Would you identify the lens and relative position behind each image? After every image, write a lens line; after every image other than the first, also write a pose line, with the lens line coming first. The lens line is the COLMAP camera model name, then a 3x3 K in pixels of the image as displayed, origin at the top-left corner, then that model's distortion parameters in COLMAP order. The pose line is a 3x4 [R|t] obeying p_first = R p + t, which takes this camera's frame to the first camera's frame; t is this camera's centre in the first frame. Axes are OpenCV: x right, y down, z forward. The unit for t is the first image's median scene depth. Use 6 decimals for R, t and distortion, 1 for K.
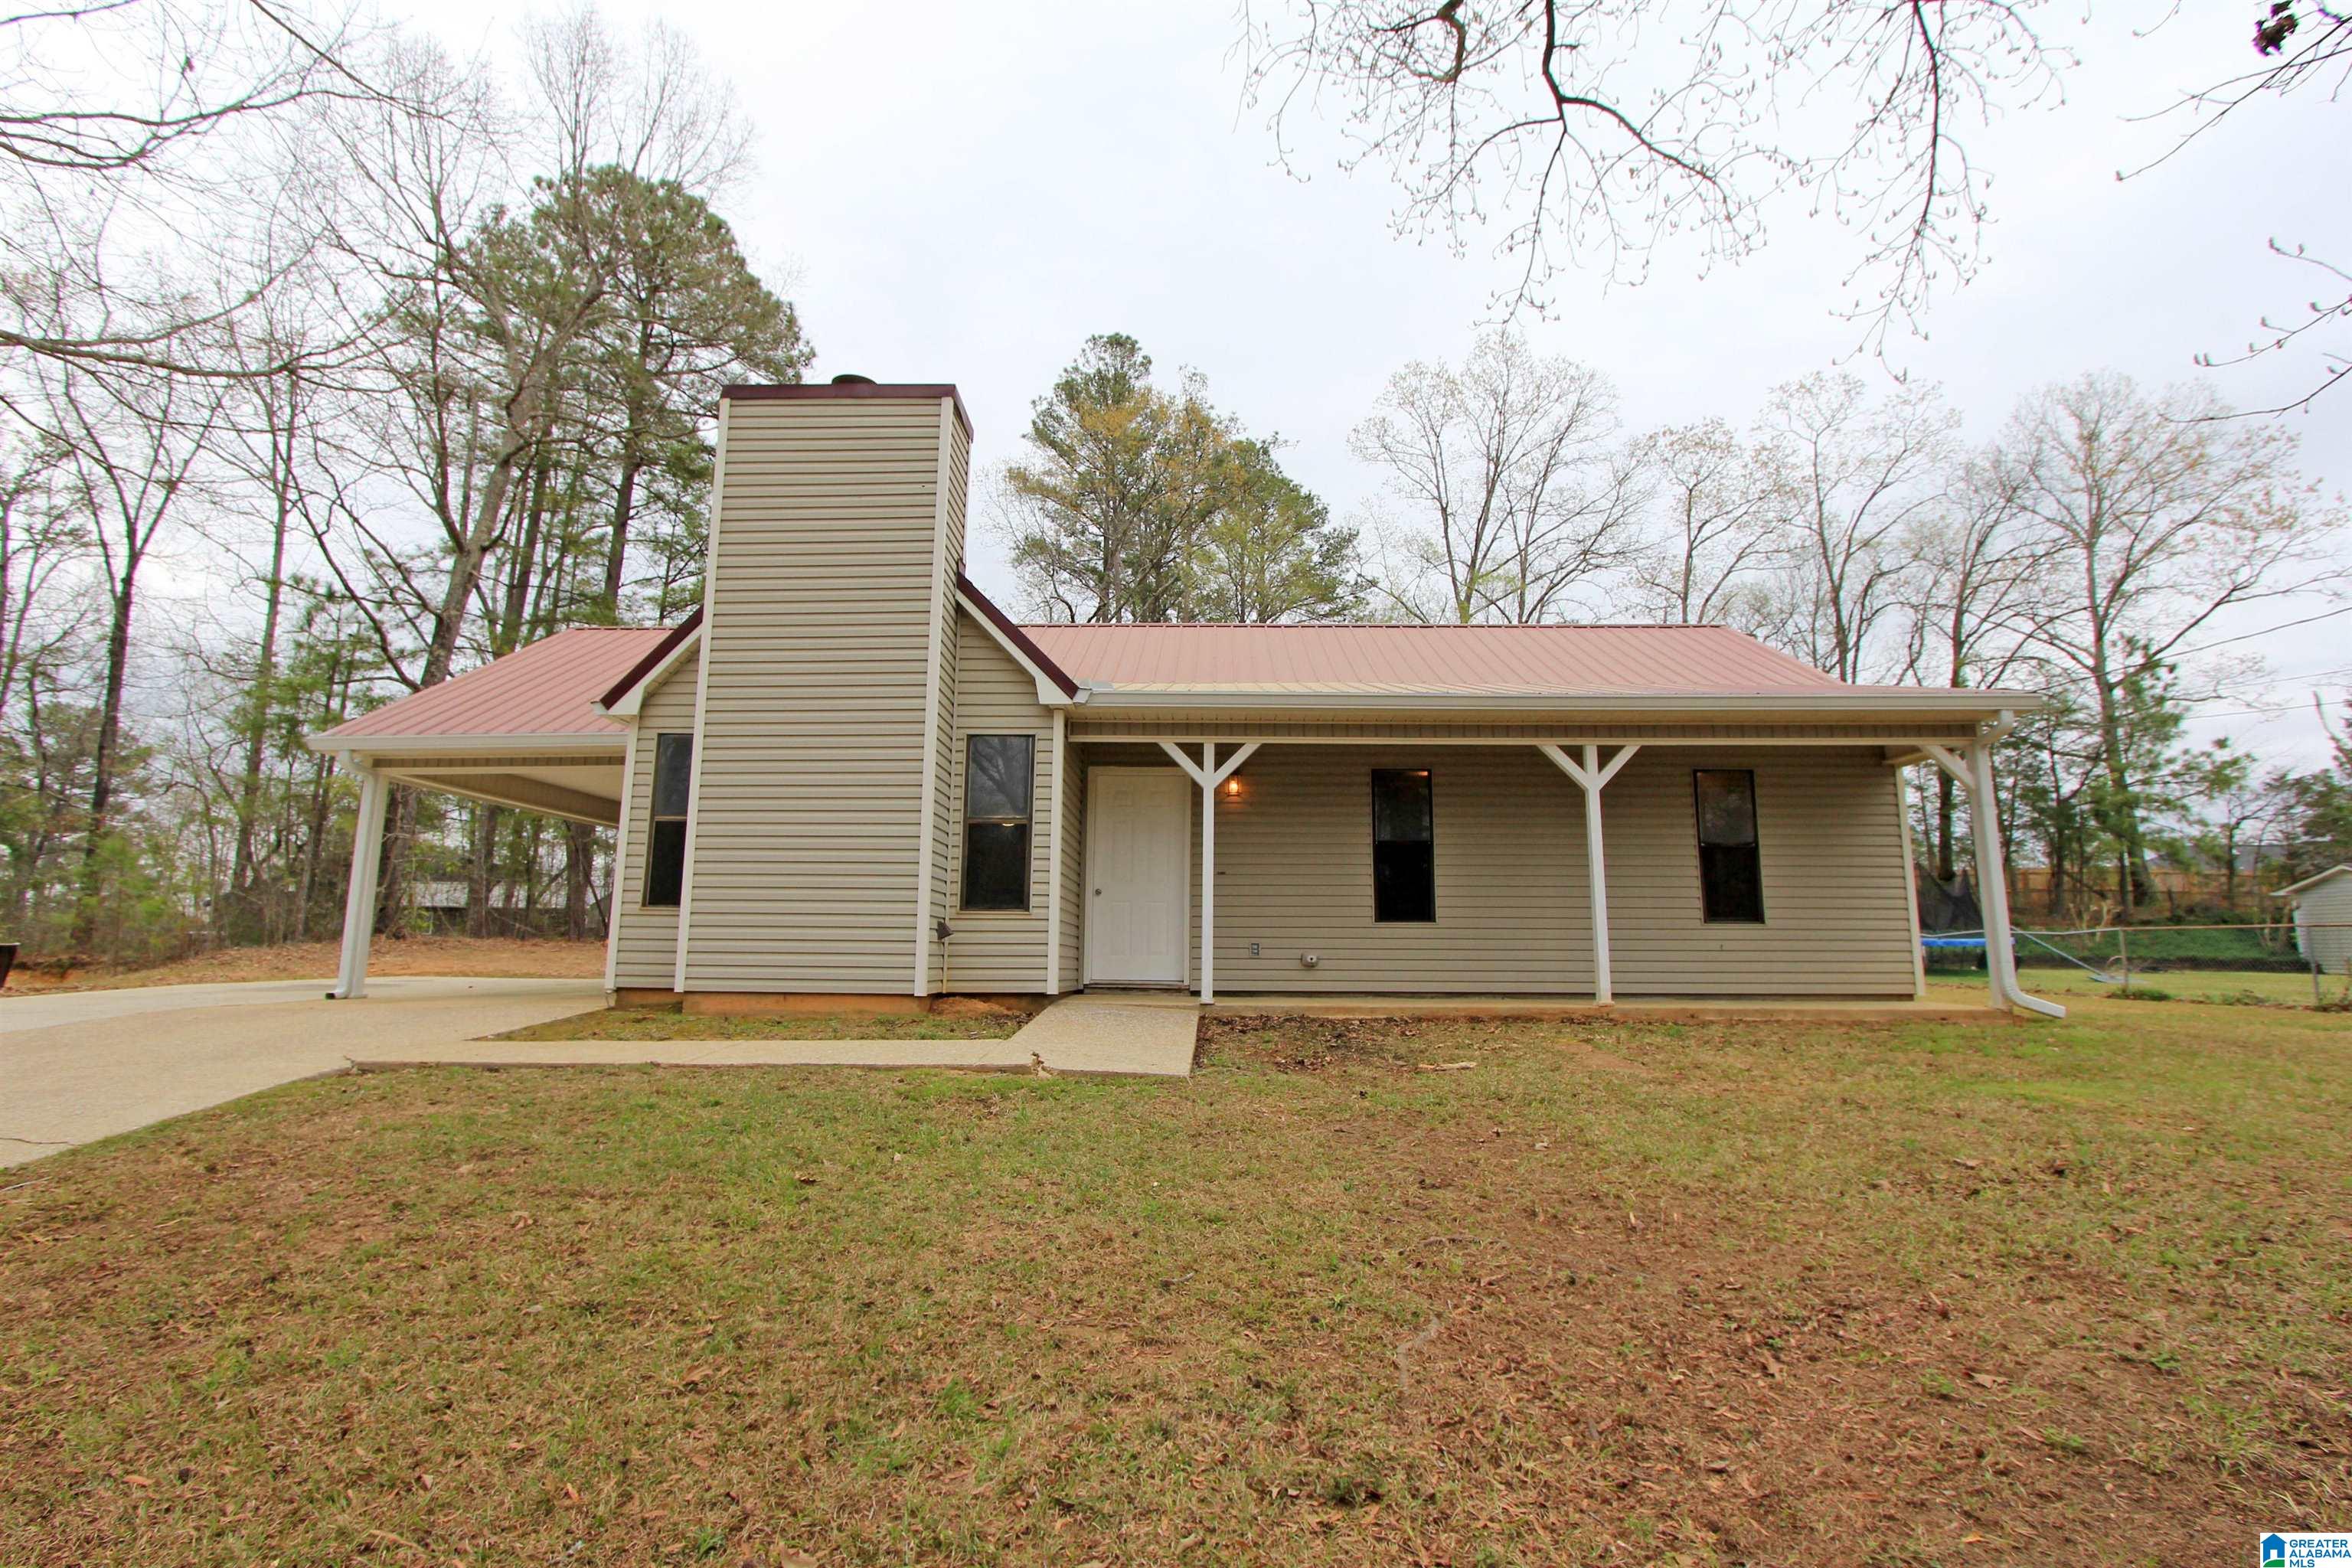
lens RADIAL K [[1082.3, 0, 1166.2], [0, 1082.3, 757.2], [0, 0, 1]] dist [-0.002889, -0.000474]
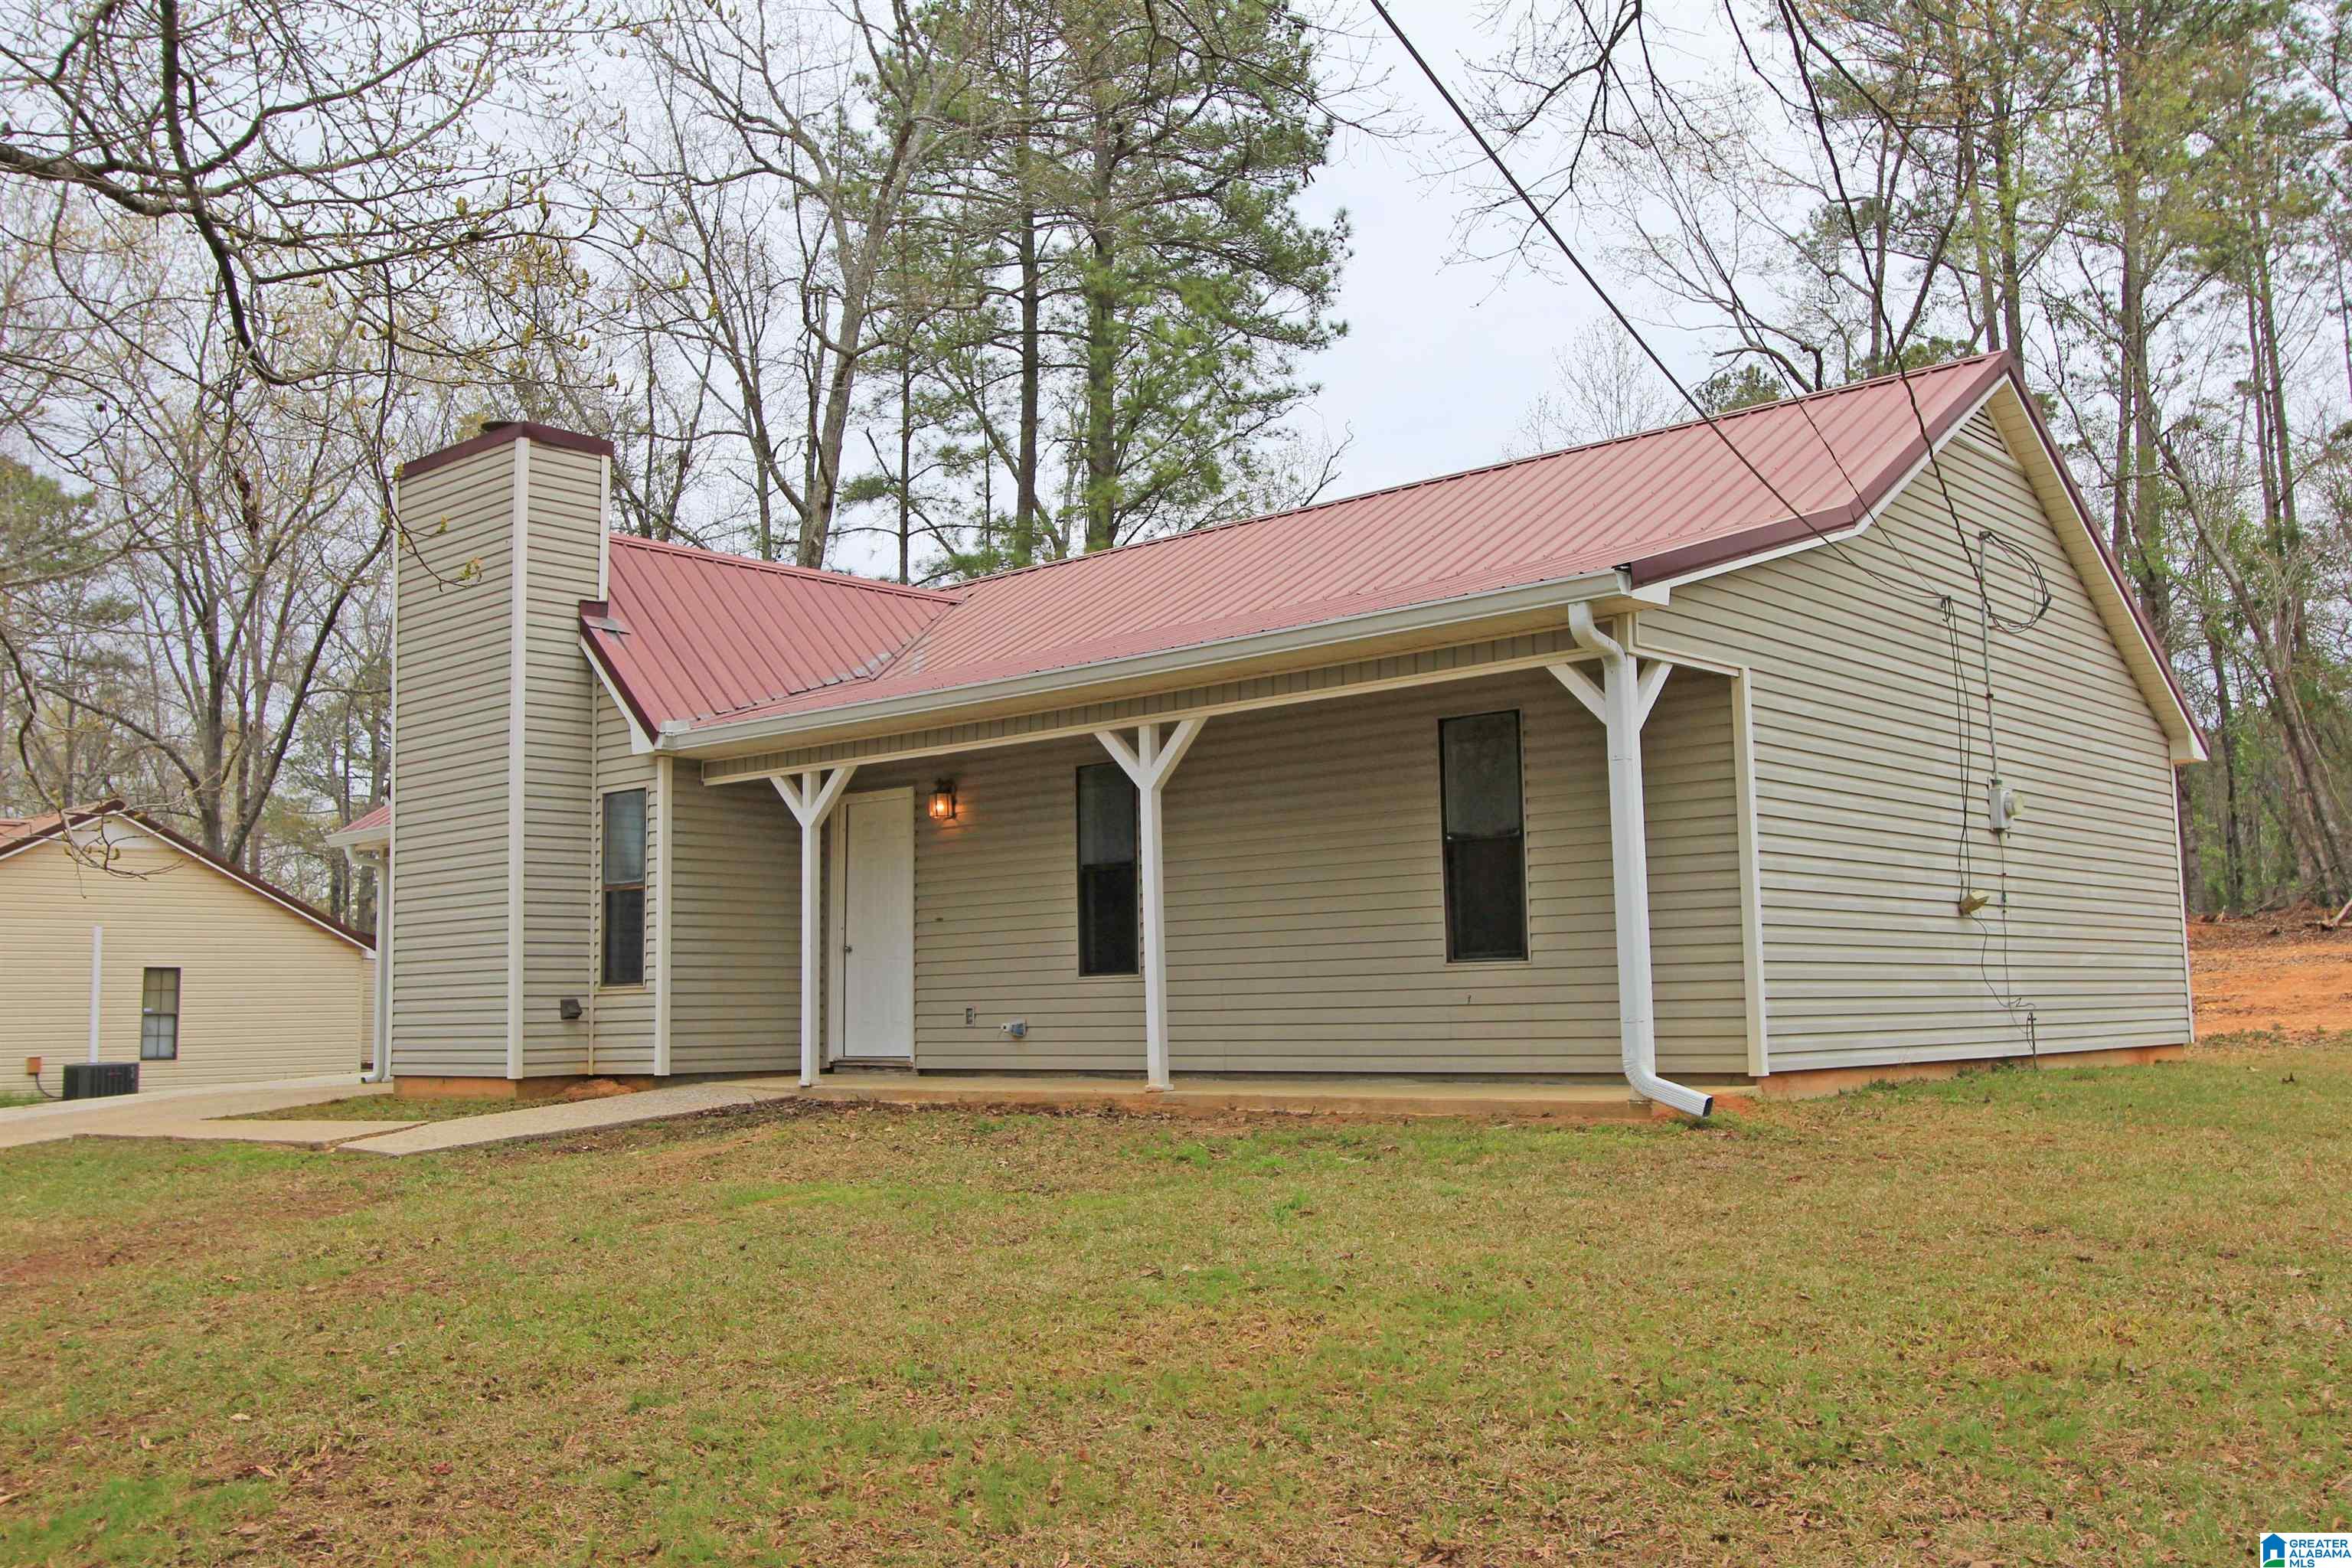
lens RADIAL K [[2073.7, 0, 1184.9], [0, 2073.7, 791.6], [0, 0, 1]] dist [0.006538, -0.003518]
pose [[0.761386, -0.091873, -0.641756, 1.171524], [0.139750, 0.989894, 0.024089, 0.003305], [0.633057, -0.108026, 0.766530, -0.022492]]
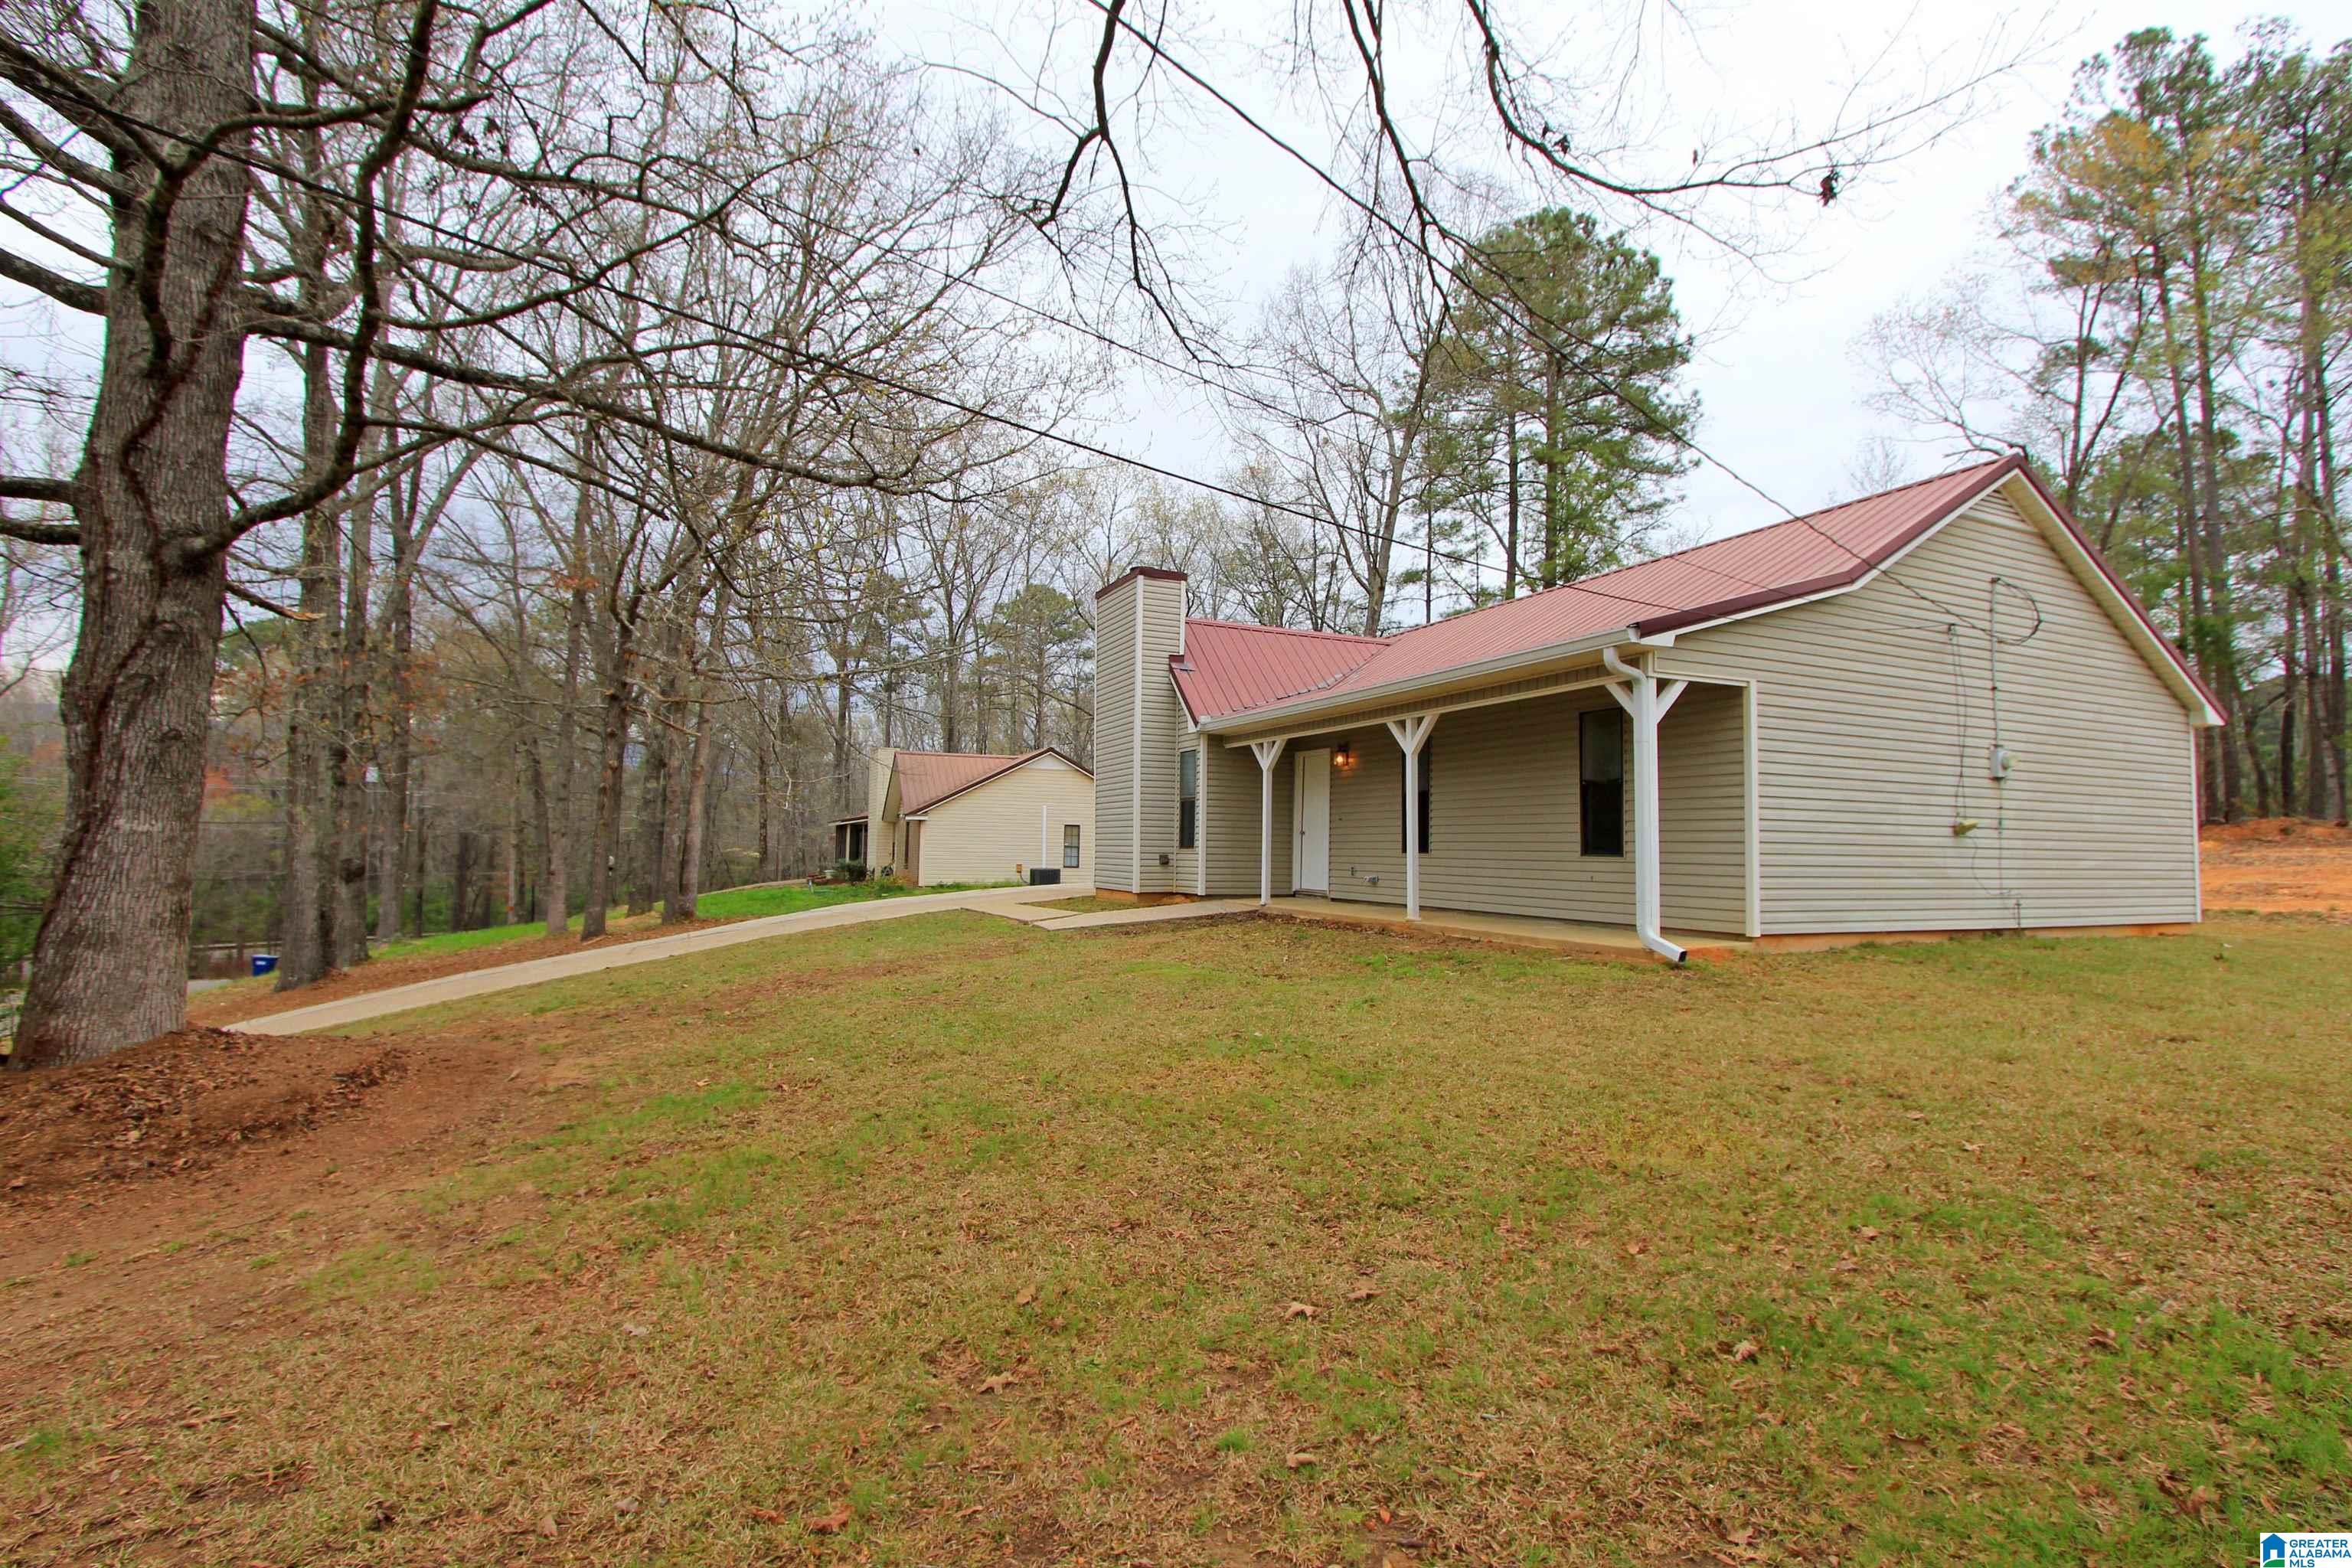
lens RADIAL K [[1082.3, 0, 1163.5], [0, 1082.3, 794.2], [0, 0, 1]] dist [-0.002889, -0.000474]
pose [[0.449411, -0.050502, -0.891897, 1.277861], [0.147771, 0.988849, 0.018468, 0.010427], [0.881019, -0.140096, 0.451862, 0.146726]]
